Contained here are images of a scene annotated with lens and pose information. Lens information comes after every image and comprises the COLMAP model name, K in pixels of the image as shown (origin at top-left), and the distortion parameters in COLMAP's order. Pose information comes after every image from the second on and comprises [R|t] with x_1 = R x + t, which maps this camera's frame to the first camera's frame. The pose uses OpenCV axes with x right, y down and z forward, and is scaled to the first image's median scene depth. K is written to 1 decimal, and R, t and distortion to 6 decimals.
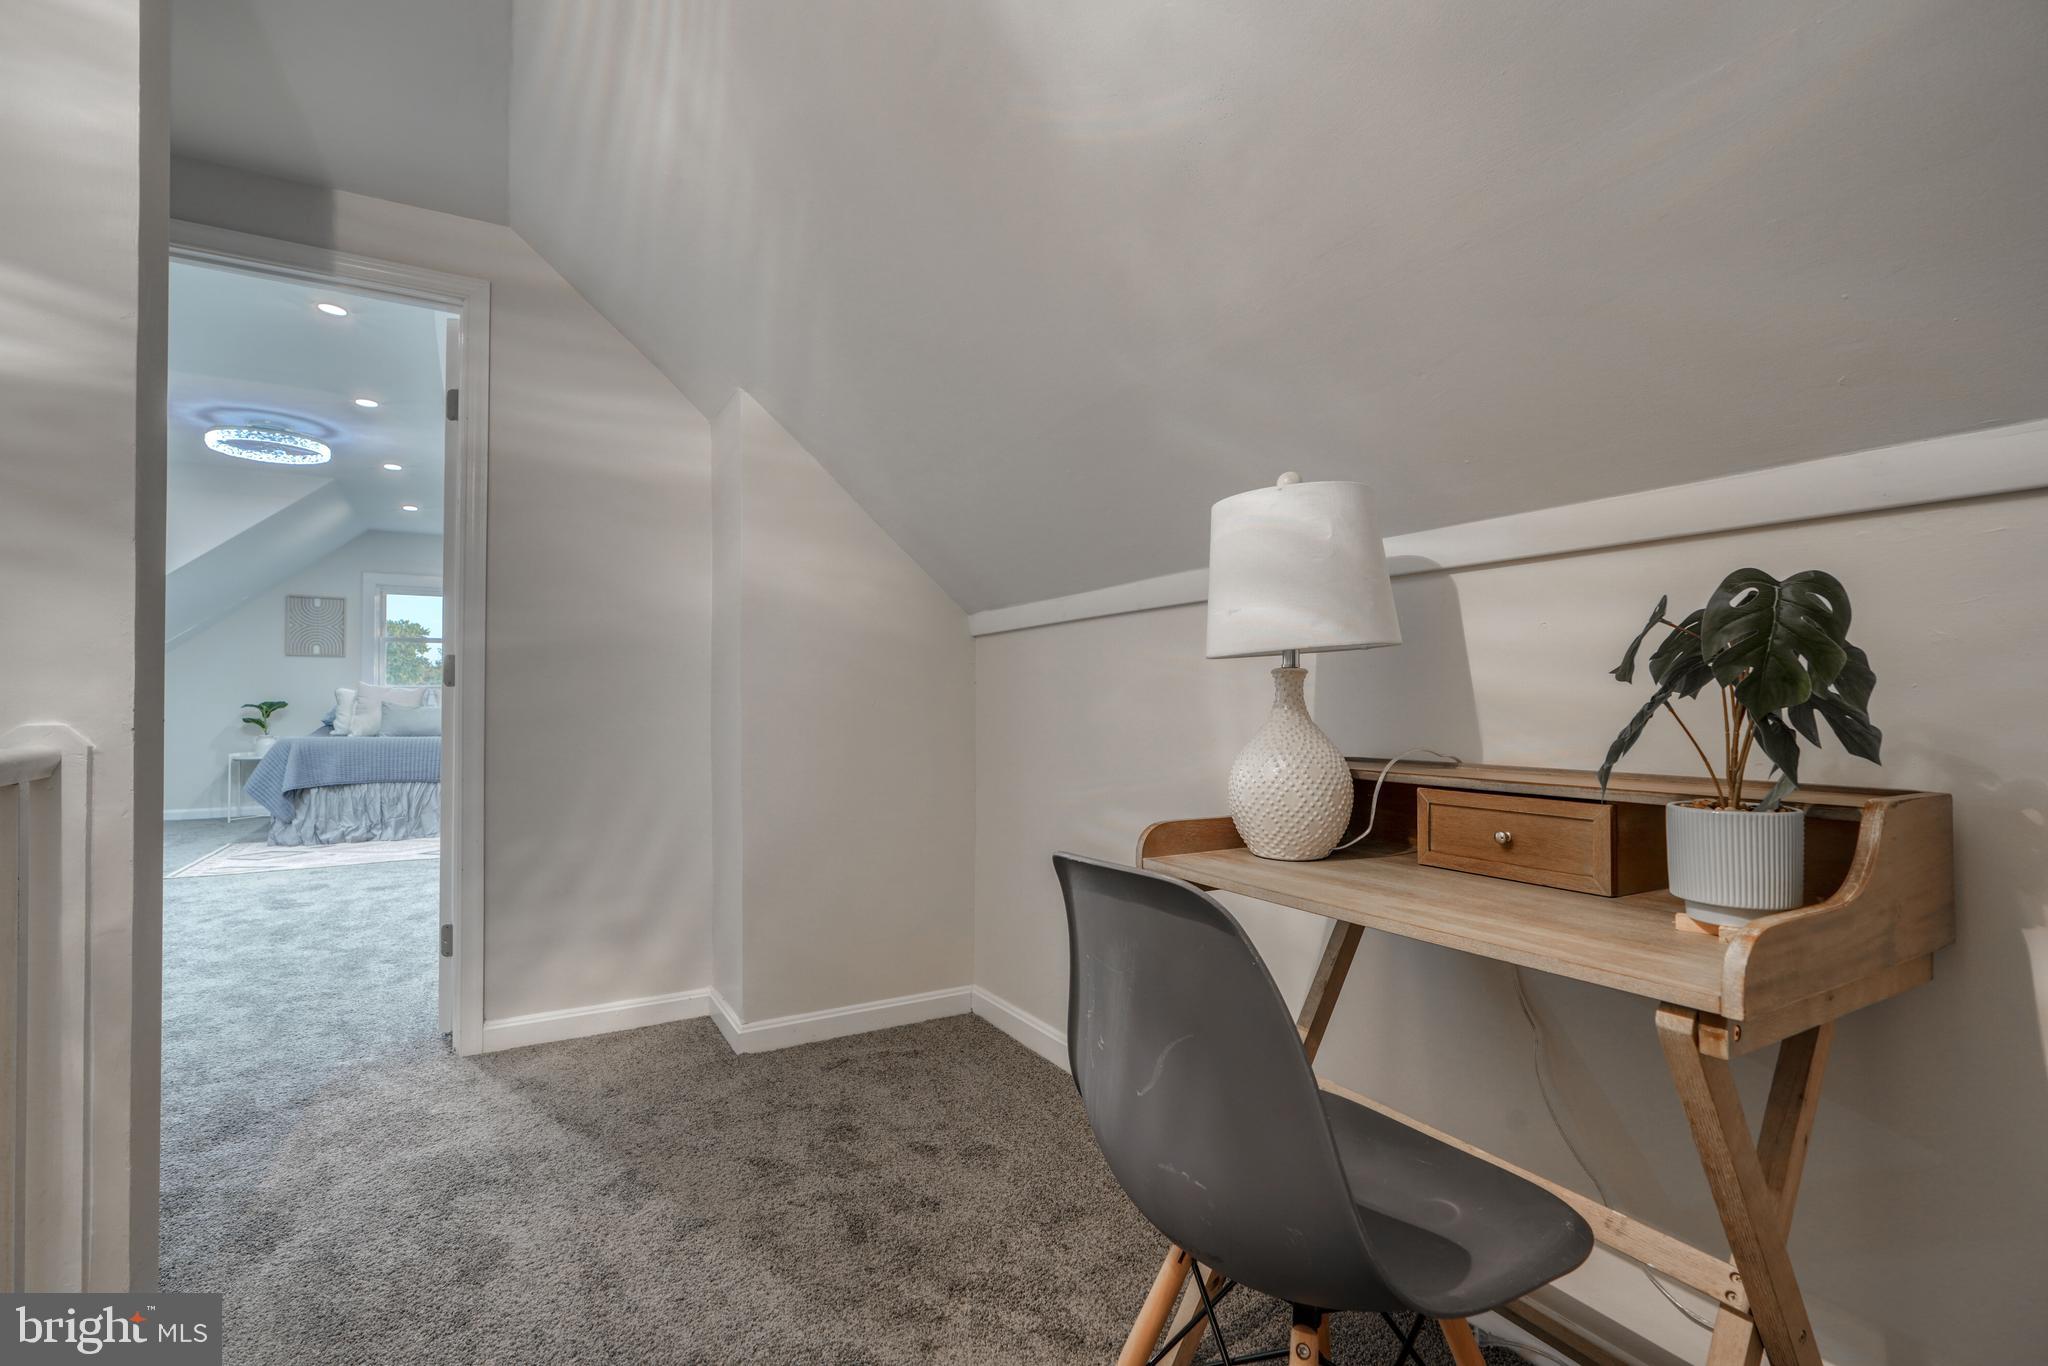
lens RADIAL K [[916.3, 0, 1019.7], [0, 916.3, 693.0], [0, 0, 1]] dist [-0.007253, 0.002733]
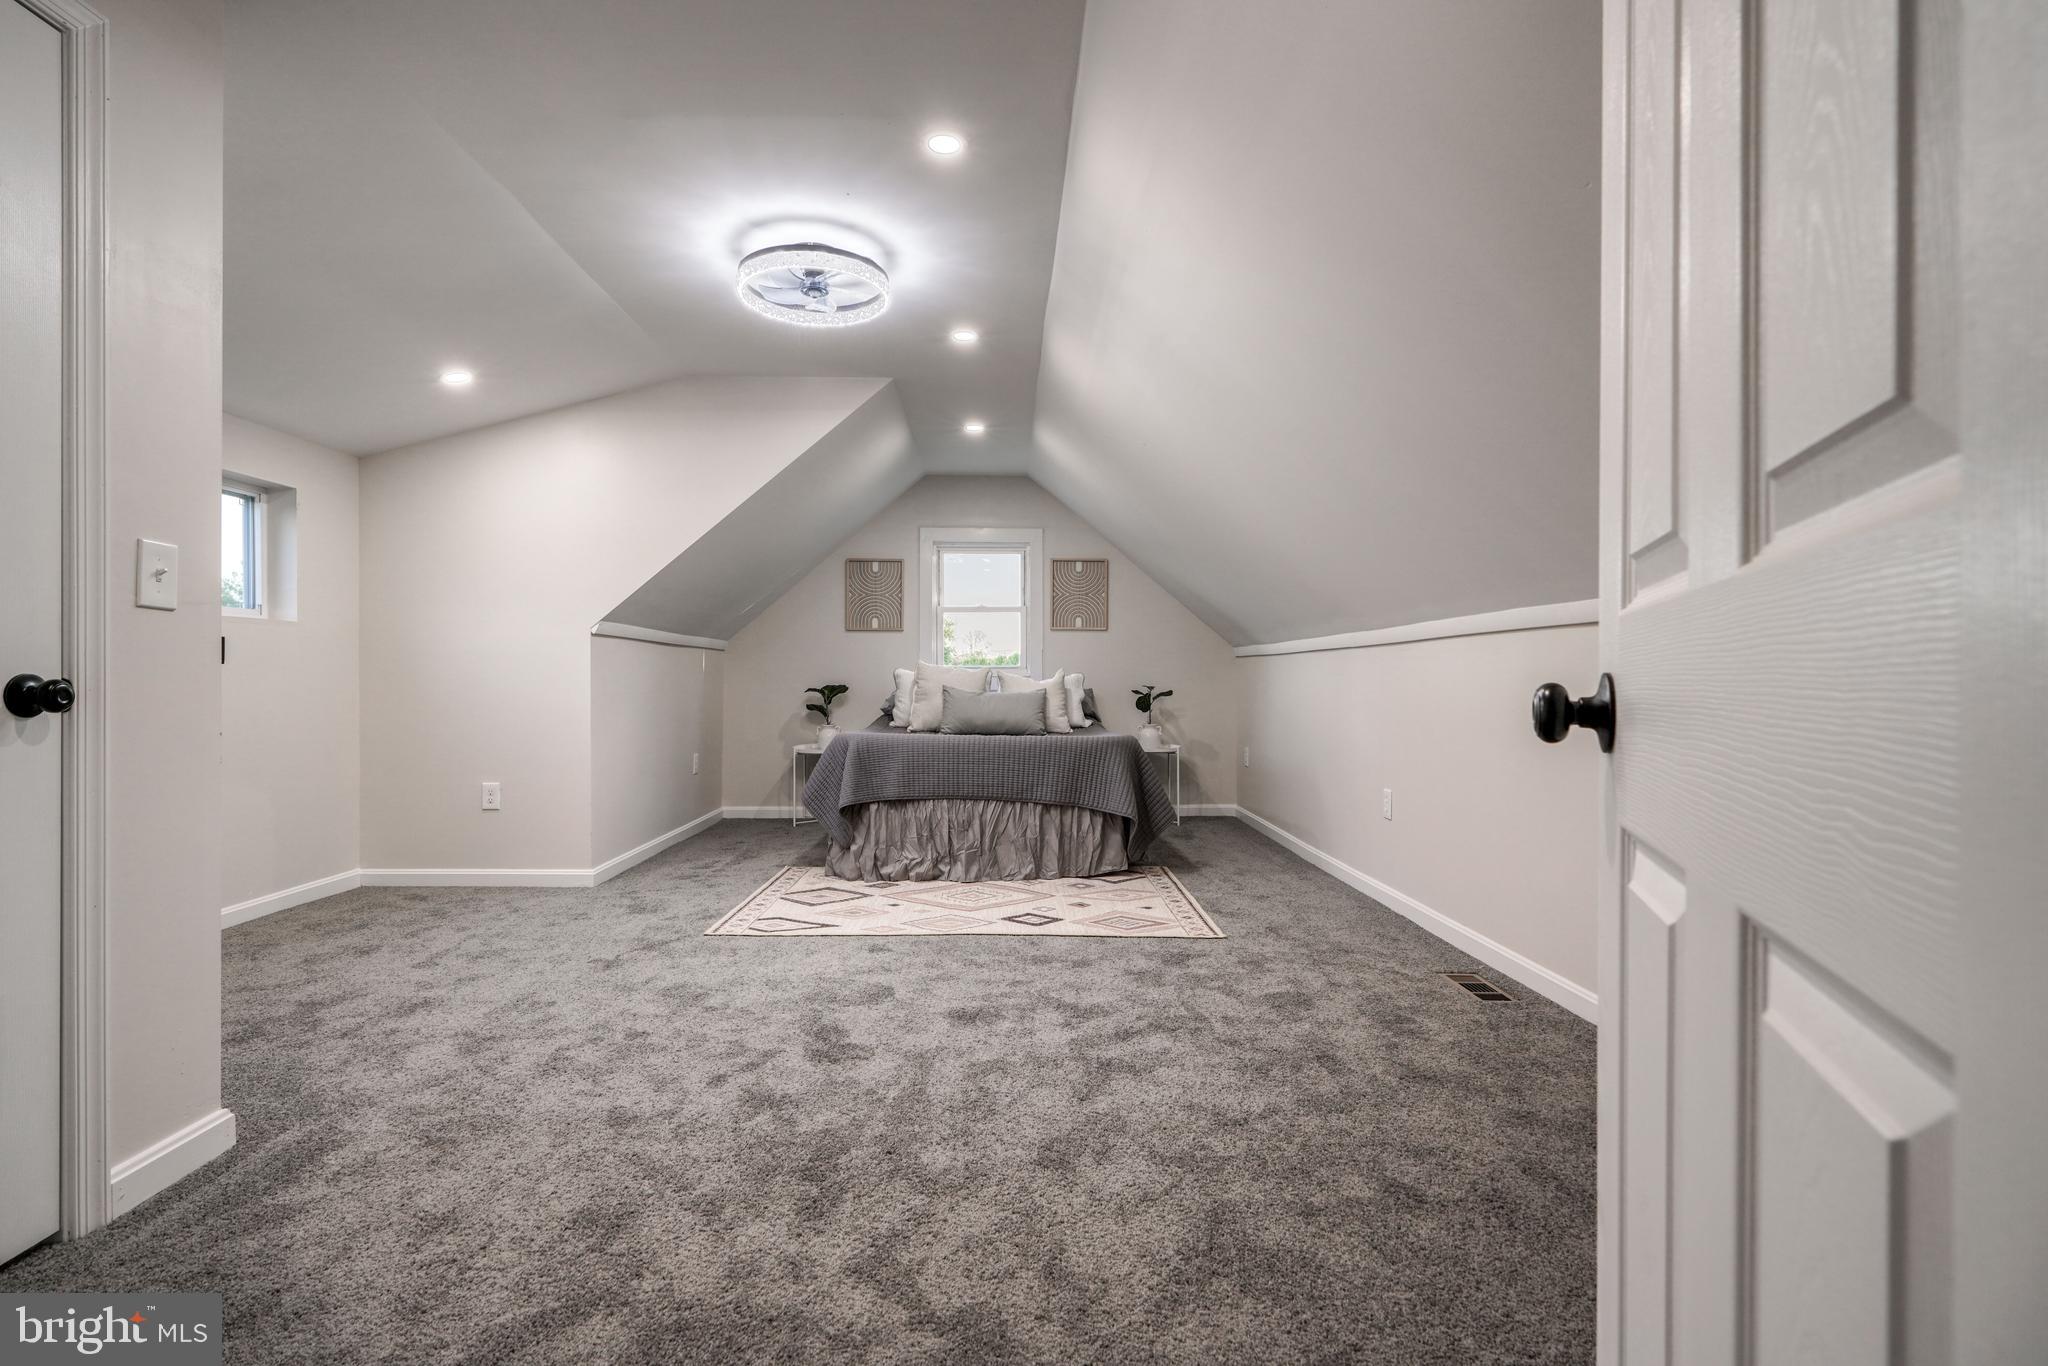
lens RADIAL K [[972.2, 0, 1021.9], [0, 972.2, 684.6], [0, 0, 1]] dist [0.001029, 0.000059]
pose [[0.874575, -0.000040, -0.484890, -0.279938], [0.005207, 0.999943, 0.009308, 0.001577], [0.484862, -0.010666, 0.874526, 0.362863]]
